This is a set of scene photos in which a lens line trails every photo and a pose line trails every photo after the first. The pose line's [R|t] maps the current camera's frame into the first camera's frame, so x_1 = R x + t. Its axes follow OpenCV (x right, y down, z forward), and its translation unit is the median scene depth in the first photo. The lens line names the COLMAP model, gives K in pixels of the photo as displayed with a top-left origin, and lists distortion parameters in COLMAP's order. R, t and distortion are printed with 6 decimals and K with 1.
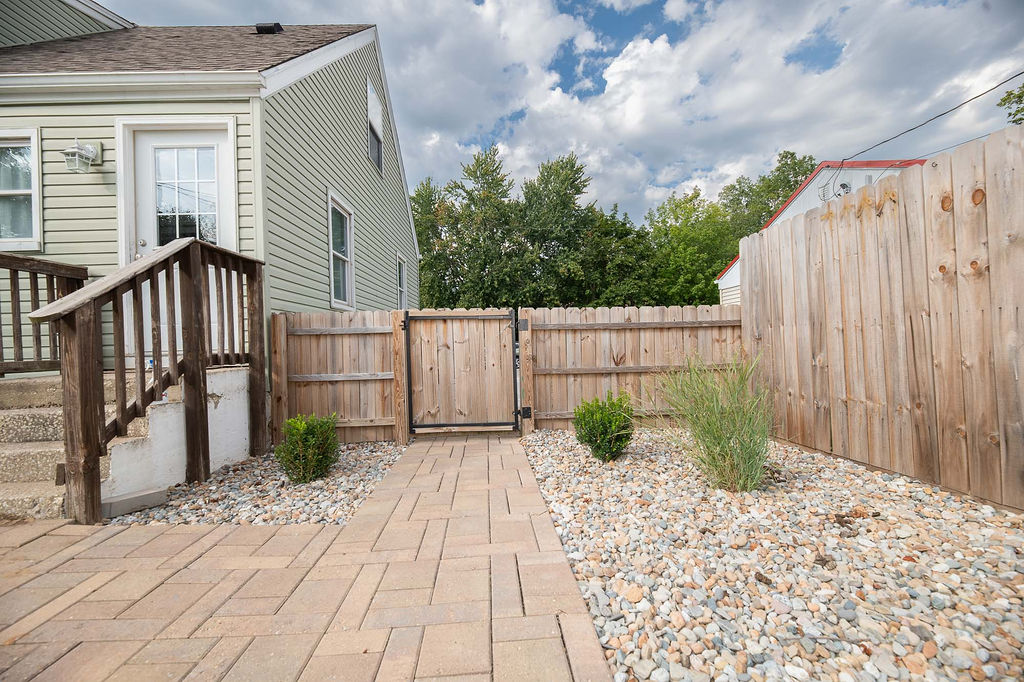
lens RADIAL K [[414.0, 0, 510.5], [0, 414.0, 343.9], [0, 0, 1]] dist [0.000711, -0.002202]
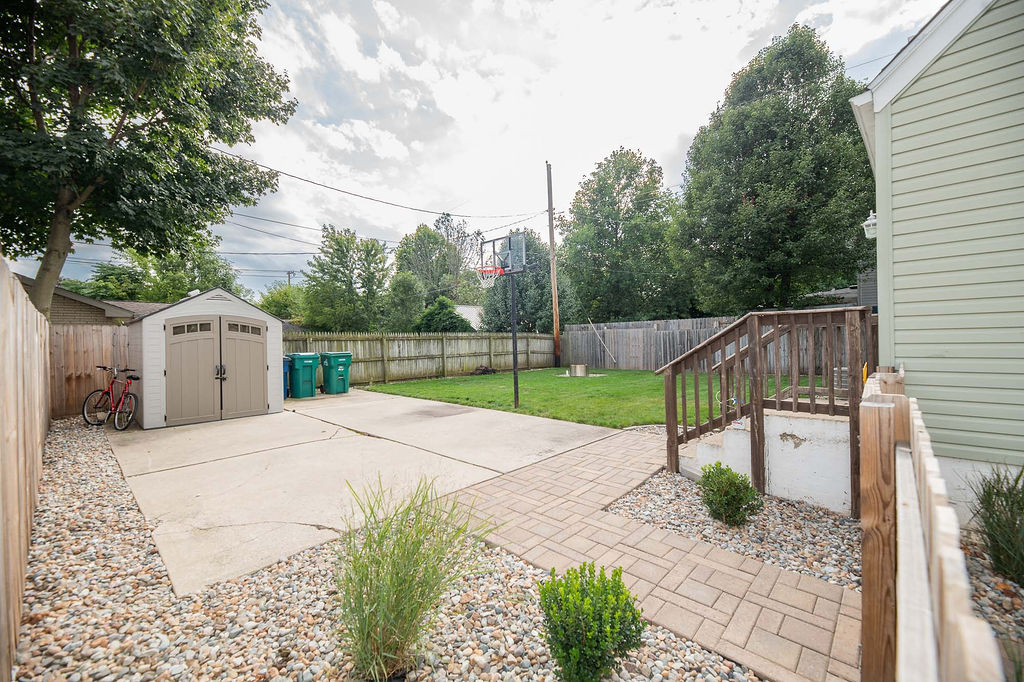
lens RADIAL K [[414.0, 0, 510.5], [0, 414.0, 343.9], [0, 0, 1]] dist [0.000711, -0.002202]
pose [[-0.723579, 0.045346, -0.688751, 0.543827], [0.038400, 0.998939, 0.025427, -0.162729], [0.689173, -0.008050, -0.724552, 1.068950]]
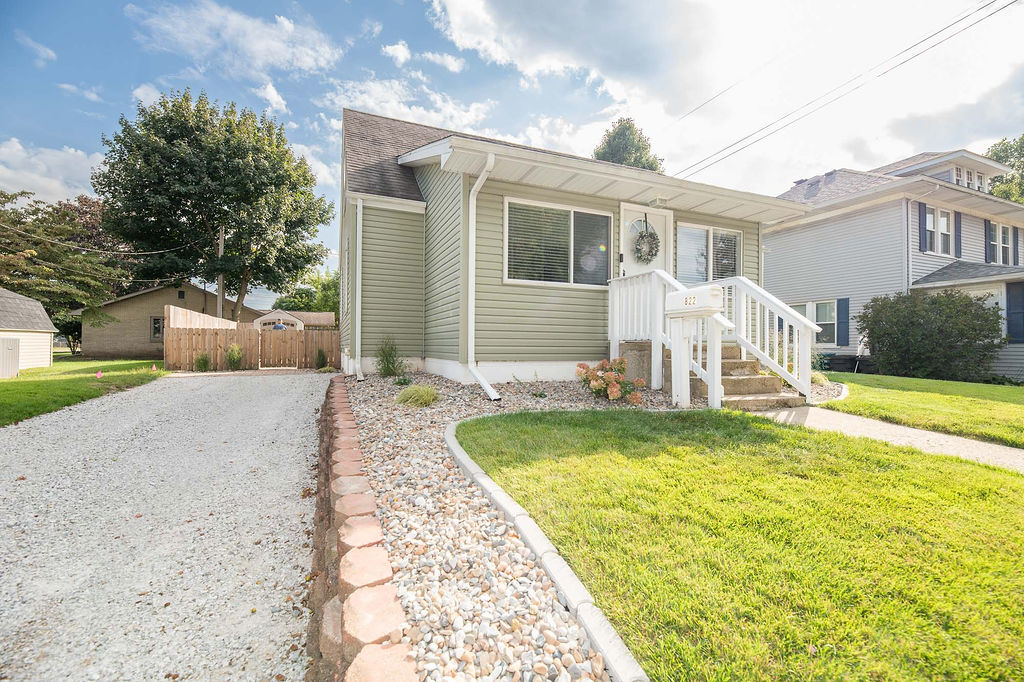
lens RADIAL K [[437.9, 0, 511.2], [0, 437.9, 344.5], [0, 0, 1]] dist [-0.000348, -0.001156]
pose [[-0.933853, 0.016870, -0.357259, -0.617307], [0.015891, 0.999858, 0.005676, 0.044944], [0.357304, -0.000376, -0.933988, 5.089768]]
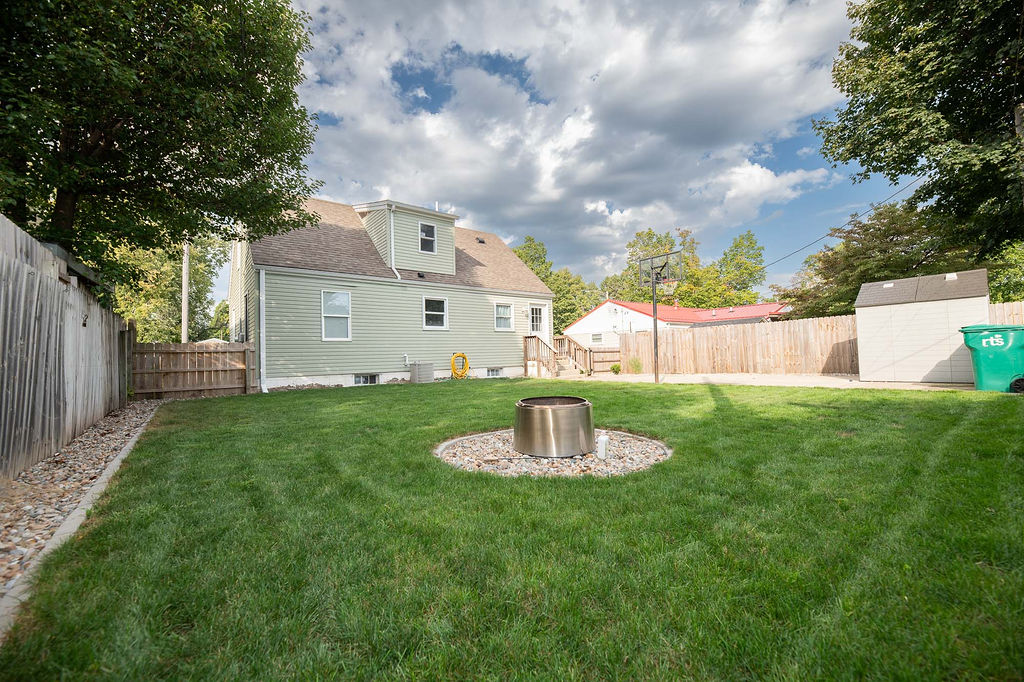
lens RADIAL K [[414.0, 0, 510.5], [0, 414.0, 343.9], [0, 0, 1]] dist [0.000711, -0.002202]
pose [[0.806278, 0.023180, 0.591083, -3.471473], [0.005647, 0.998885, -0.046876, 0.088104], [-0.591510, 0.041133, 0.805248, -2.216947]]
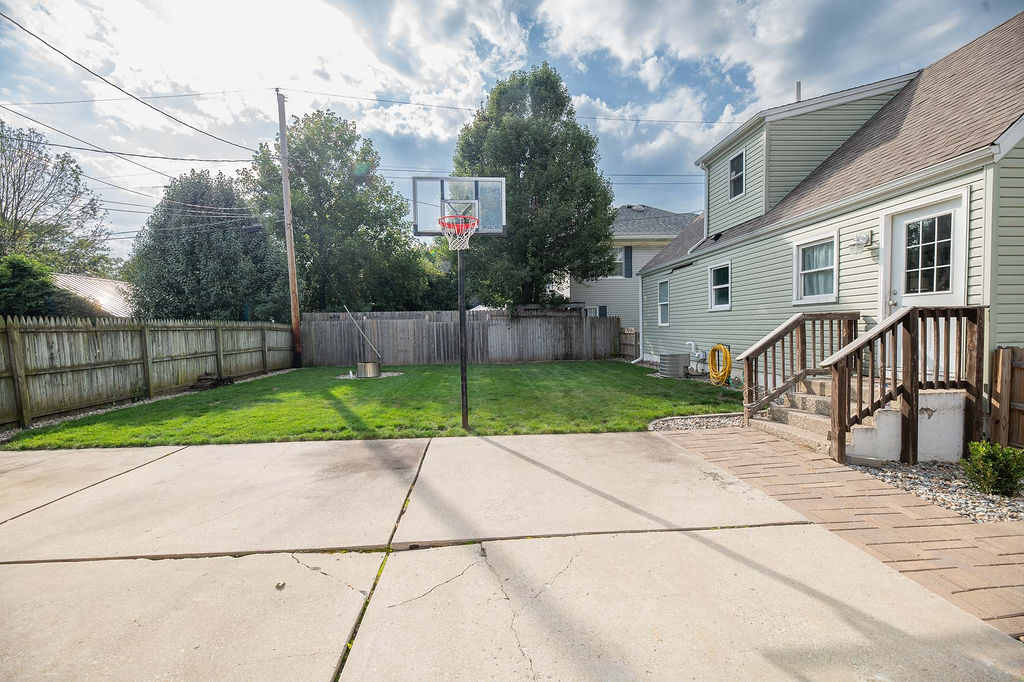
lens RADIAL K [[414.0, 0, 510.5], [0, 414.0, 343.9], [0, 0, 1]] dist [0.000711, -0.002202]
pose [[0.022530, 0.067957, -0.997434, 0.540948], [0.016009, 0.997535, 0.068325, -0.182319], [0.999618, -0.017508, 0.021386, -0.383043]]
